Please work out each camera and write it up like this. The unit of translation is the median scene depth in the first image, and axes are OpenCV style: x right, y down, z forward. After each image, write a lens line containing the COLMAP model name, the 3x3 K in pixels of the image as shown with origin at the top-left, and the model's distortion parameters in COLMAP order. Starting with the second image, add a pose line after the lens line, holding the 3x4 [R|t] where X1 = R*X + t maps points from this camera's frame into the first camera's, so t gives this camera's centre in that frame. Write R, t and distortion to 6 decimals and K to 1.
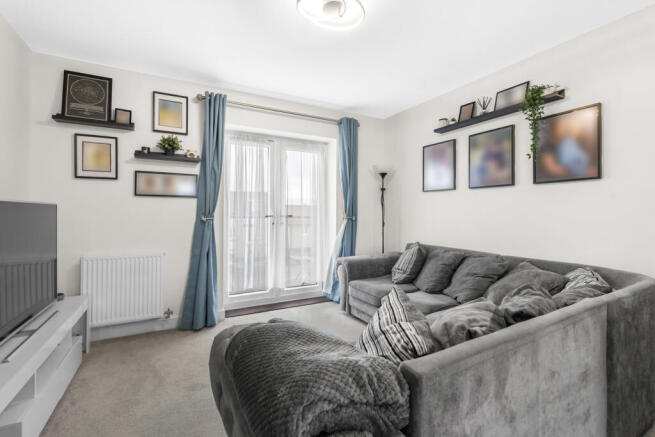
lens RADIAL K [[297.3, 0, 323.3], [0, 297.3, 213.6], [0, 0, 1]] dist [0.000379, -0.000332]
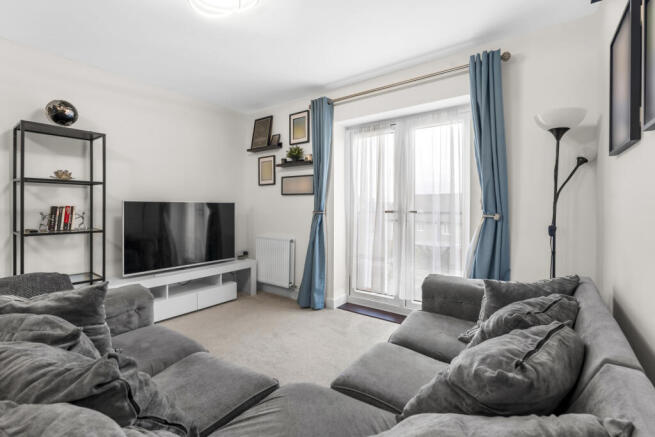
lens RADIAL K [[297.3, 0, 324.3], [0, 297.3, 215.2], [0, 0, 1]] dist [0.000379, -0.000332]
pose [[0.435321, 0.016378, -0.900126, 0.669476], [-0.001483, 0.999846, 0.017475, 0.008524], [0.900274, -0.006272, 0.435279, 0.556435]]
